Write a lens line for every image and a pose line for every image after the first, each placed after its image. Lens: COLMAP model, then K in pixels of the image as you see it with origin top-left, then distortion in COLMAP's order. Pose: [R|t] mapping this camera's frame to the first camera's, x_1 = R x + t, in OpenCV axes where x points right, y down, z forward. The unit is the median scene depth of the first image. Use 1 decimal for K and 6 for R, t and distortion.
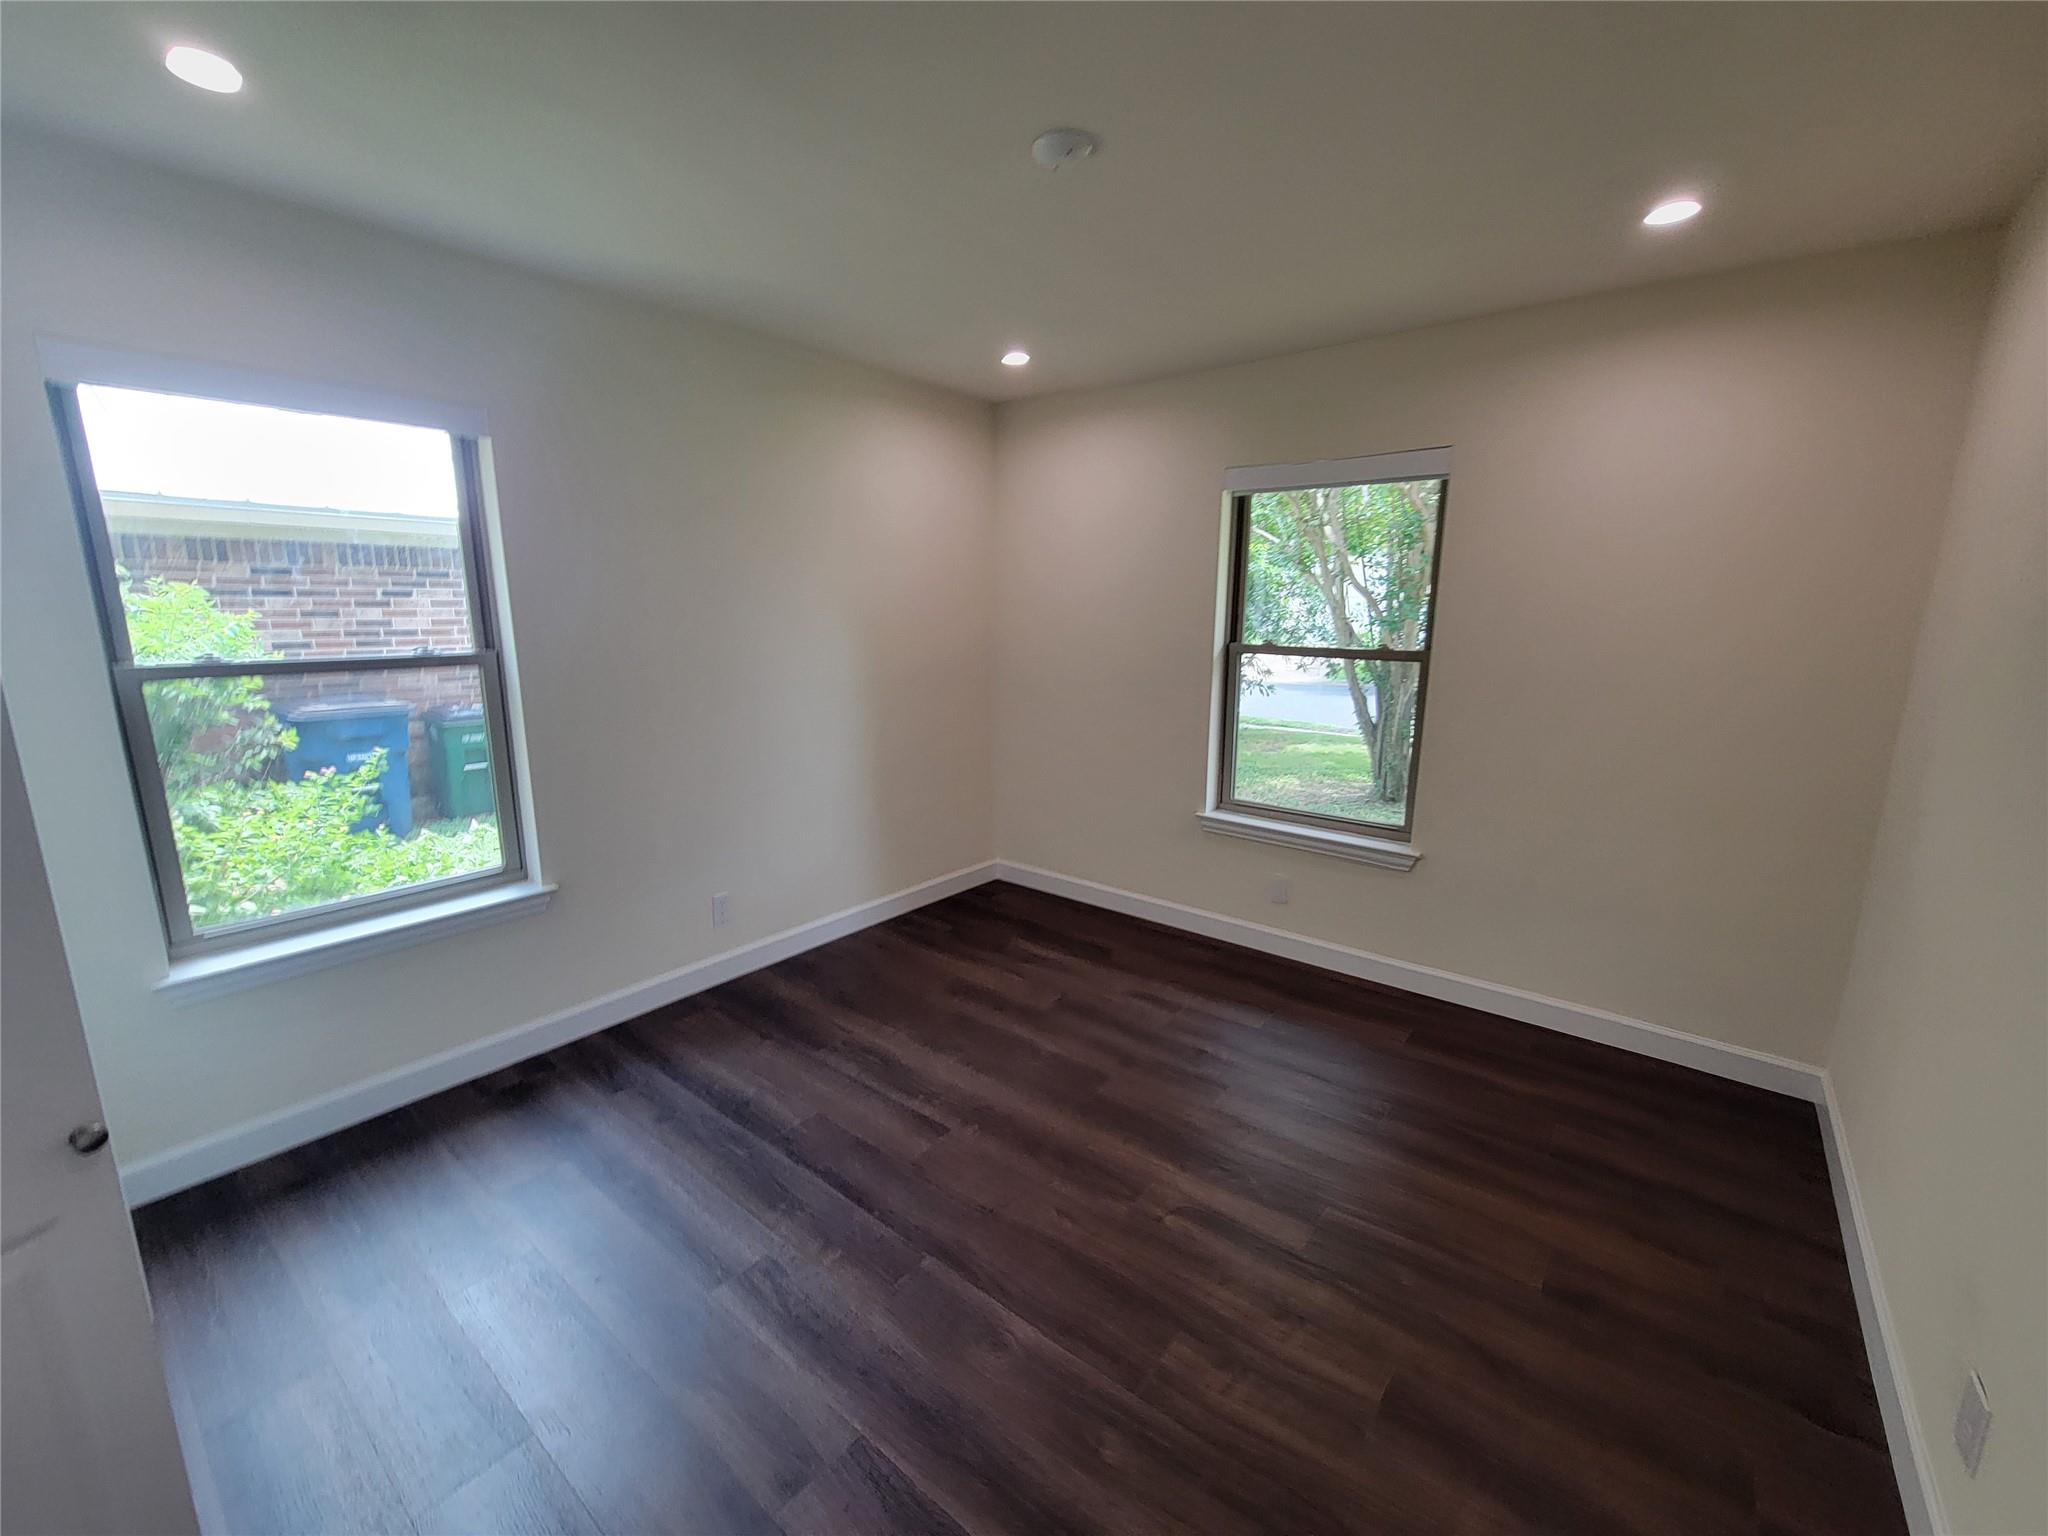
lens RADIAL K [[834.5, 0, 1015.6], [0, 834.5, 771.7], [0, 0, 1]] dist [-0.004025, -0.000193]
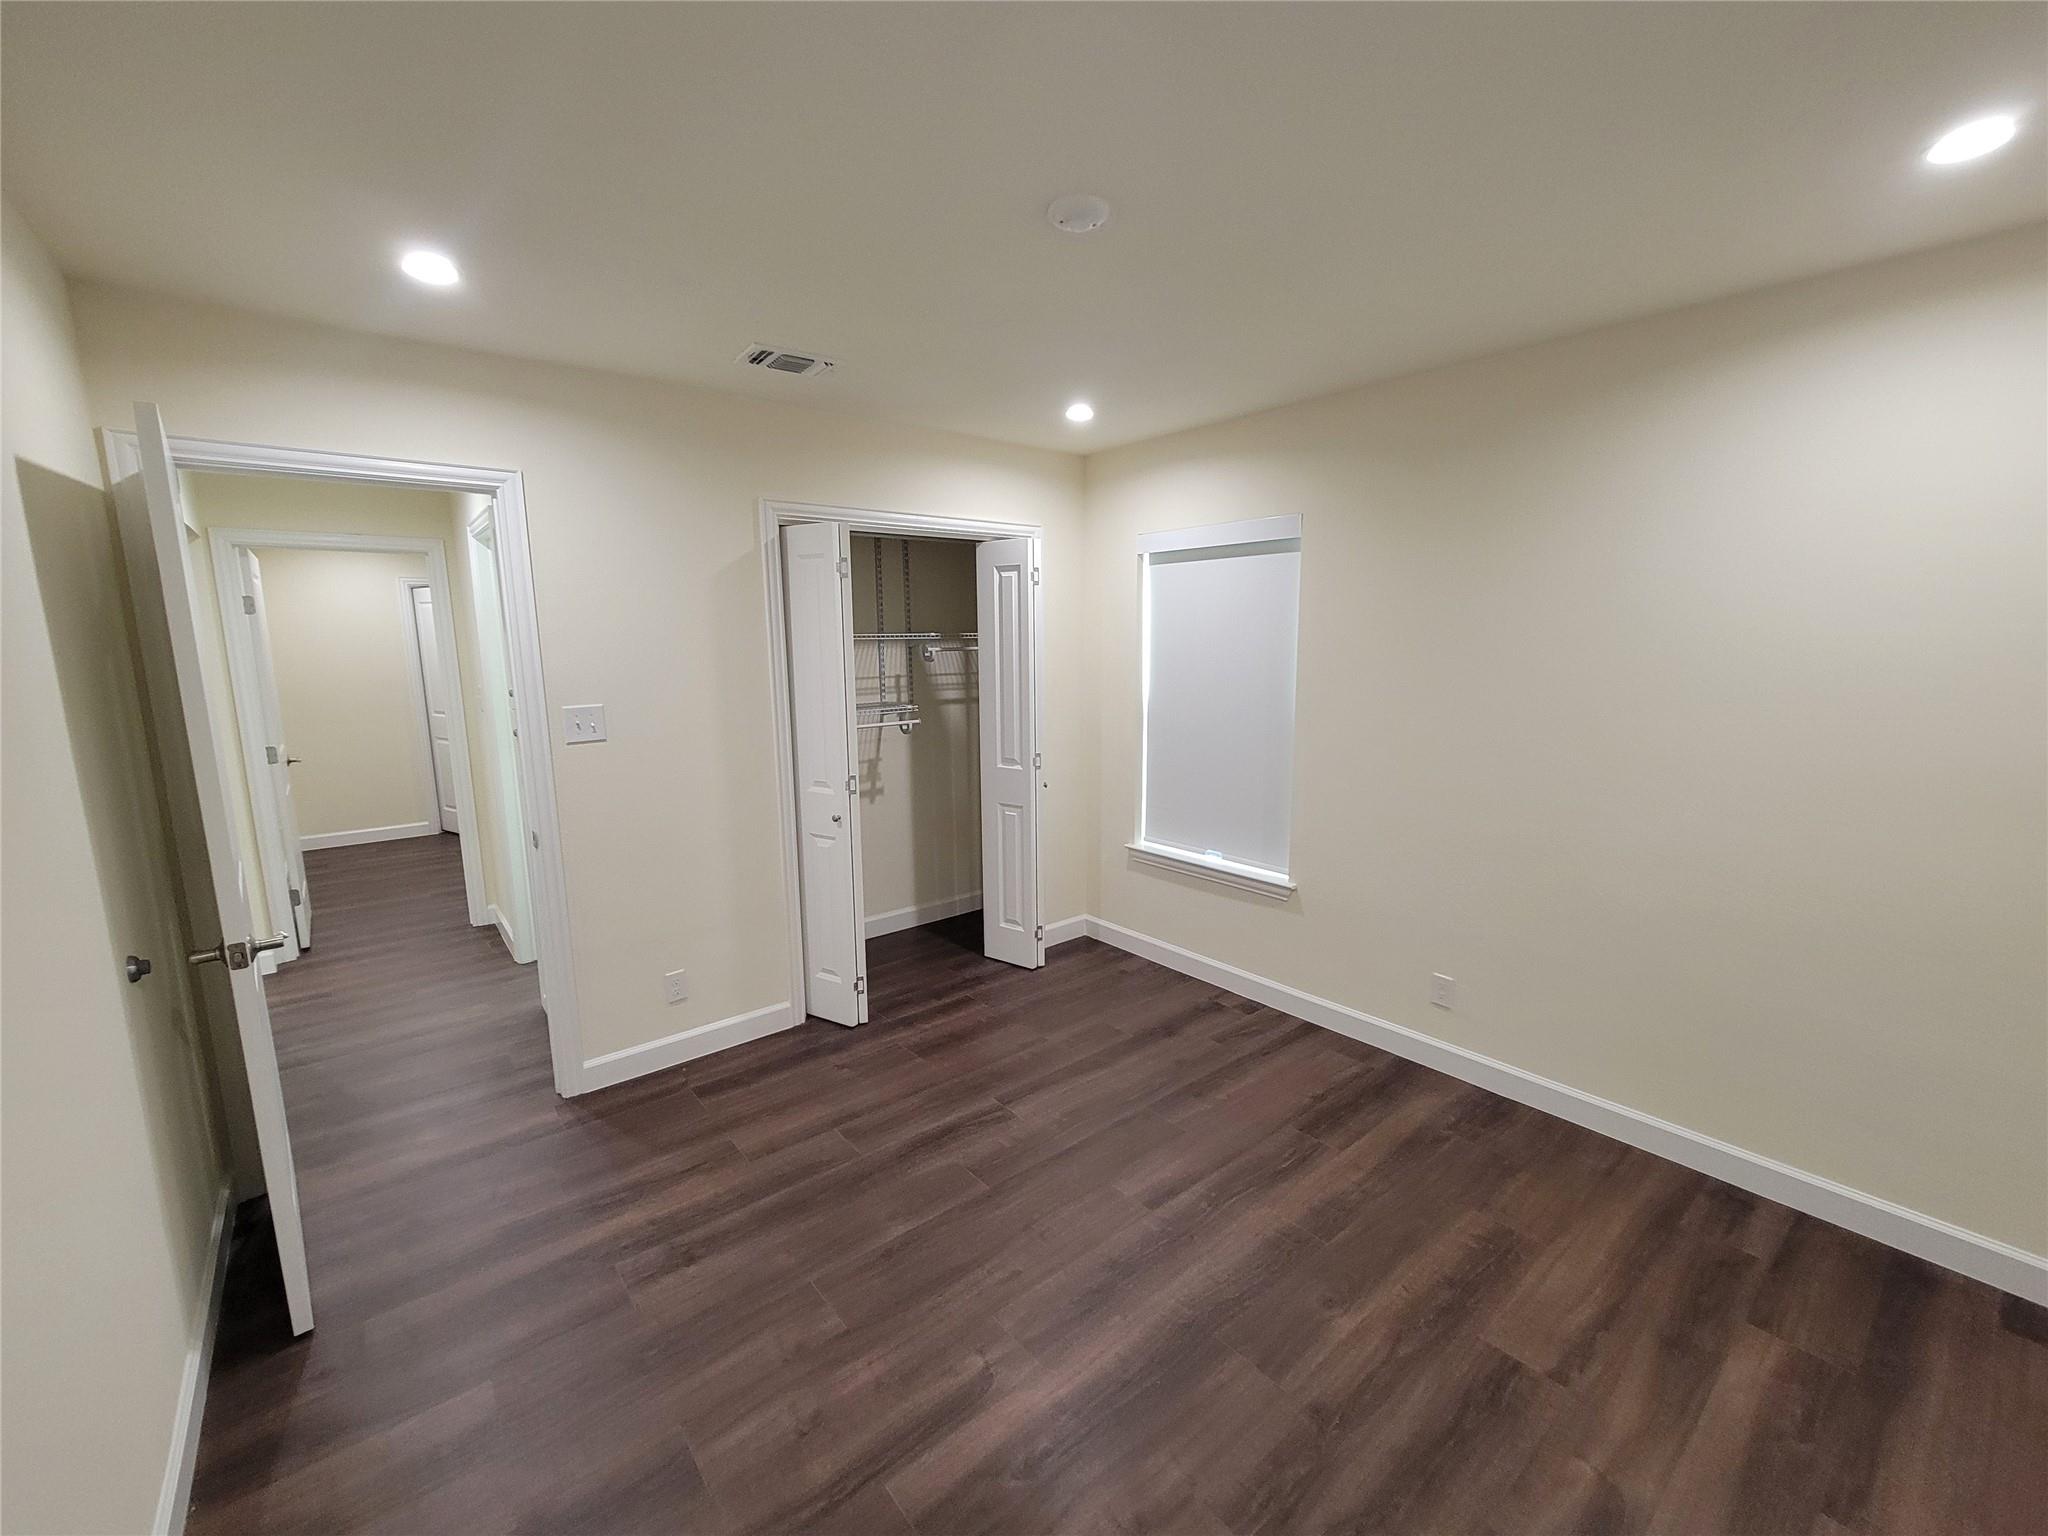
lens RADIAL K [[834.5, 0, 1028.1], [0, 834.5, 786.9], [0, 0, 1]] dist [-0.004025, -0.000193]
pose [[-0.193000, 0.163102, -0.967548, 0.711358], [-0.198380, 0.959237, 0.201272, -0.176123], [0.960935, 0.230787, -0.152777, 0.806765]]
